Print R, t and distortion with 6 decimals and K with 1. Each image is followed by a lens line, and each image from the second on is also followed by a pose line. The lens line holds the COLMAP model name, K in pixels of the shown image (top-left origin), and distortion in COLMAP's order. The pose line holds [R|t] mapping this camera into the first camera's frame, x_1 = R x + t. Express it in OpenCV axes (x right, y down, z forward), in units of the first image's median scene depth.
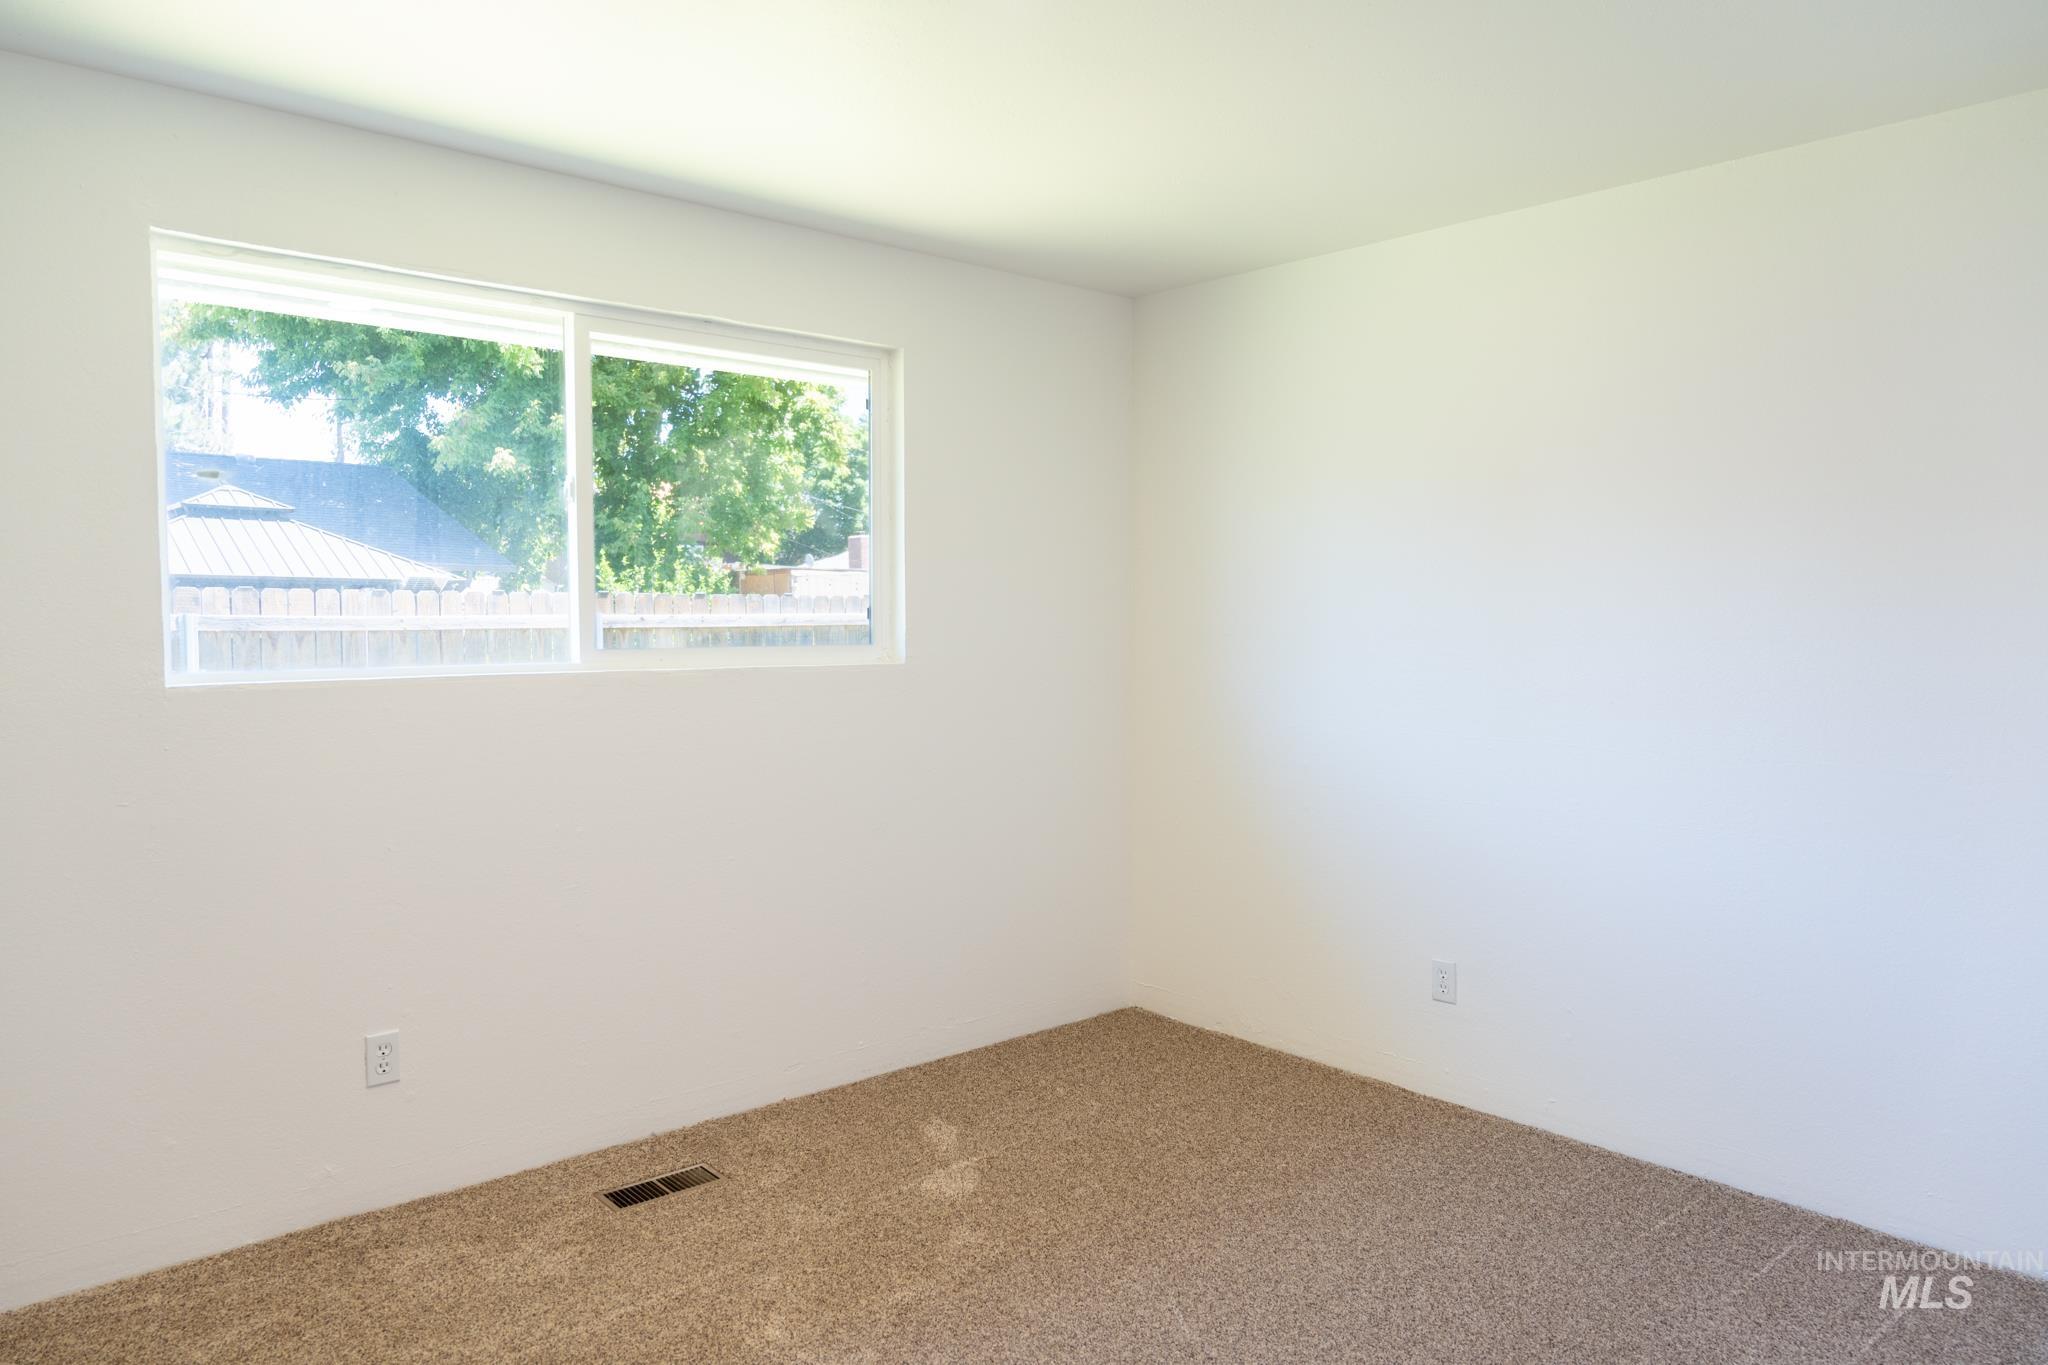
lens RADIAL K [[1434.5, 0, 1024.0], [0, 1434.5, 682.5], [0, 0, 1]] dist [-0.001081, -0.002522]
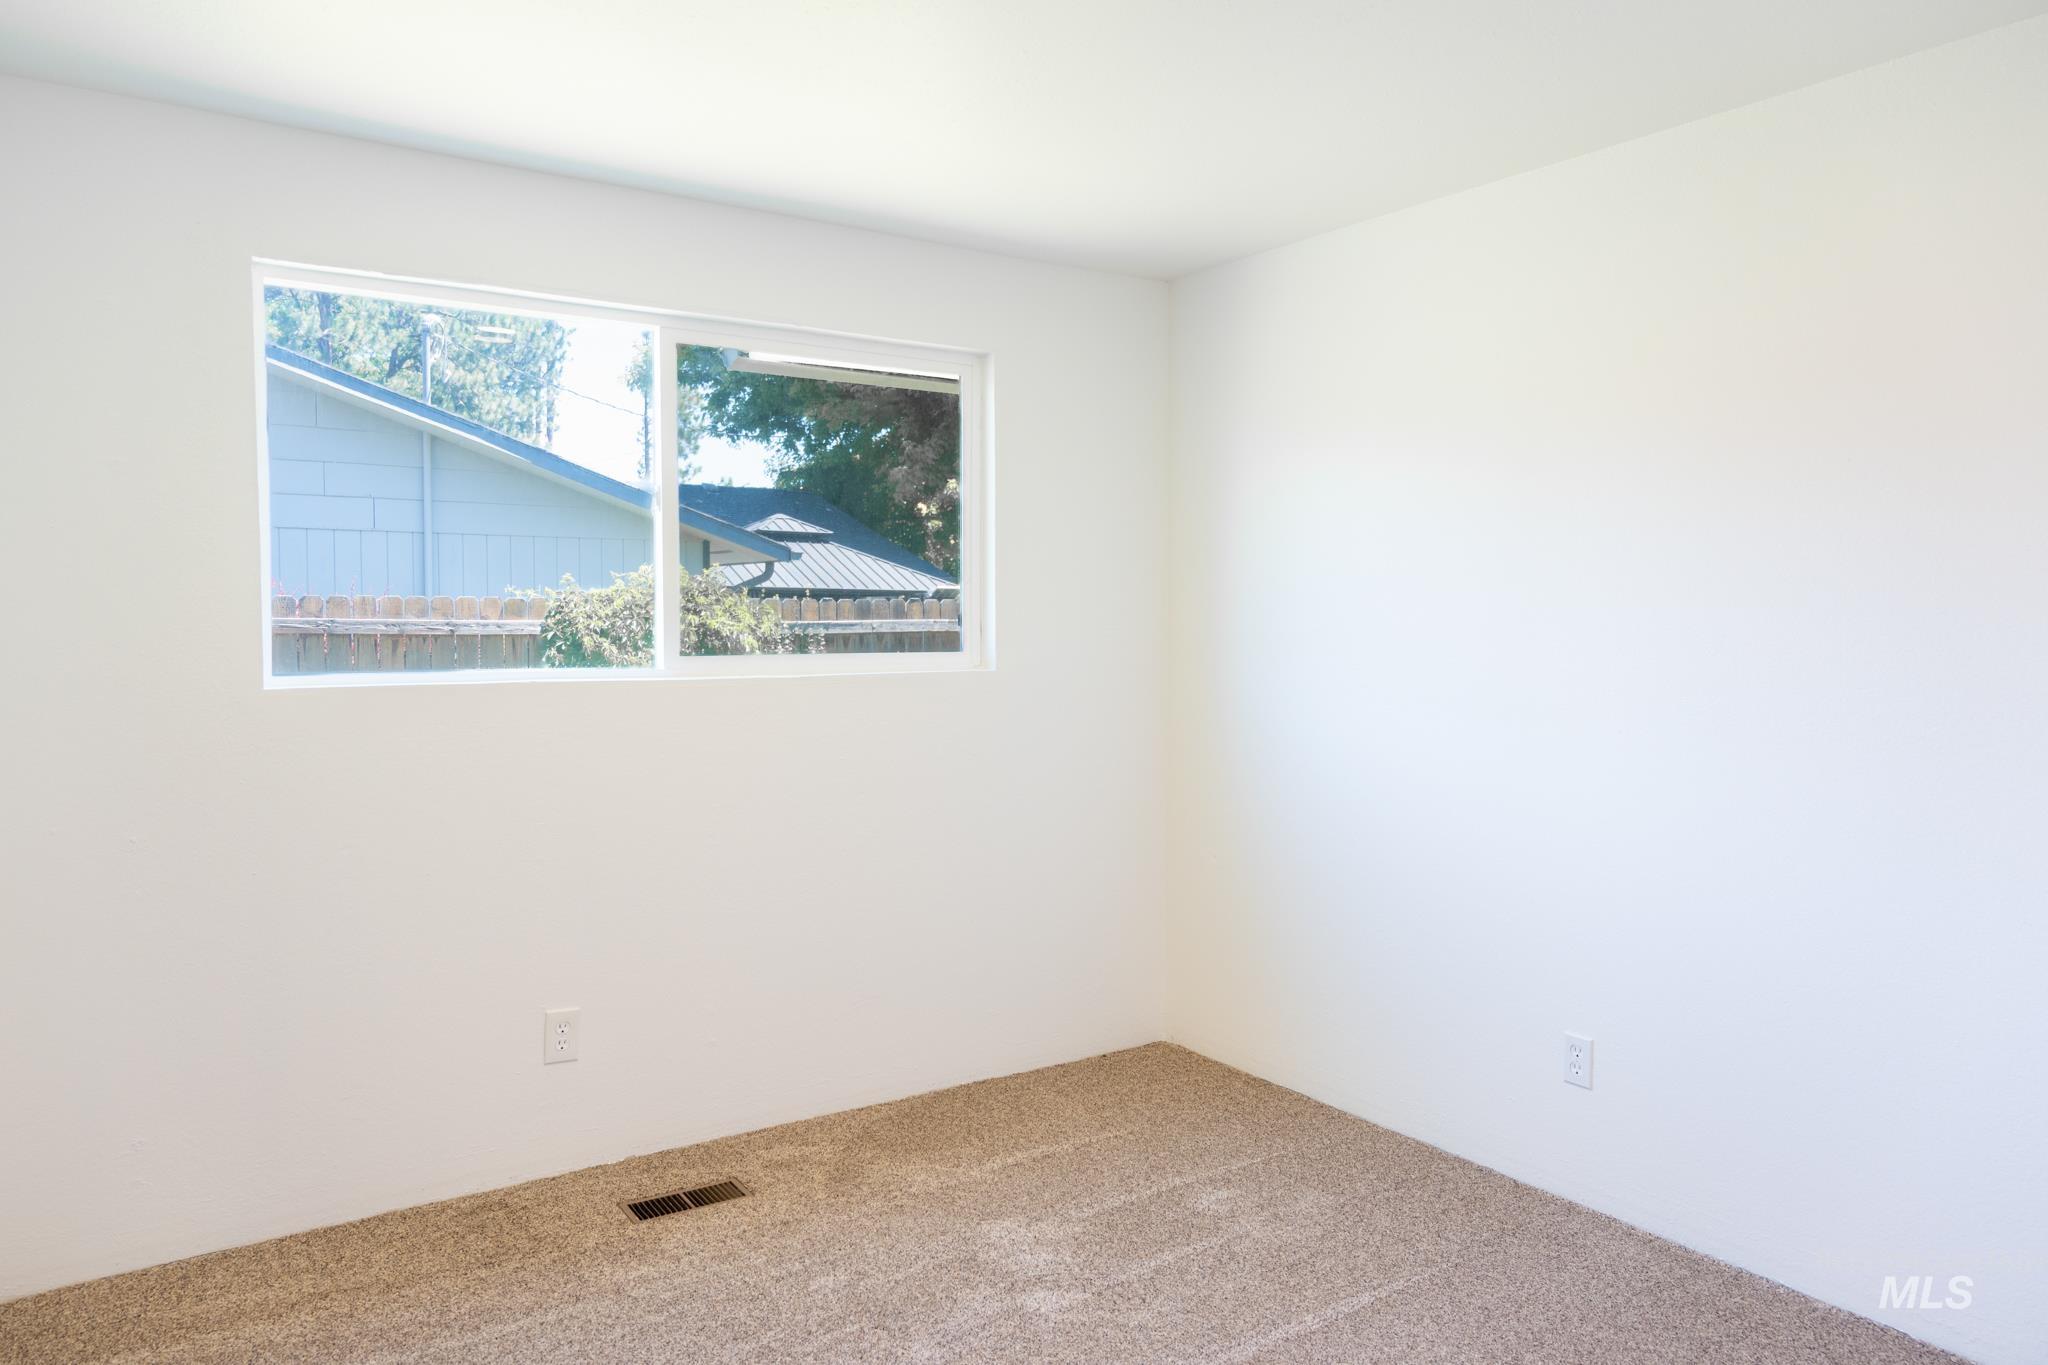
lens RADIAL K [[1362.7, 0, 1024.0], [0, 1362.7, 682.5], [0, 0, 1]] dist [0.002037, 0.001898]
pose [[0.988867, 0.004820, -0.148727, 0.114802], [-0.005116, 0.999986, -0.001610, -0.004777], [0.148717, 0.002353, 0.988877, 0.103619]]
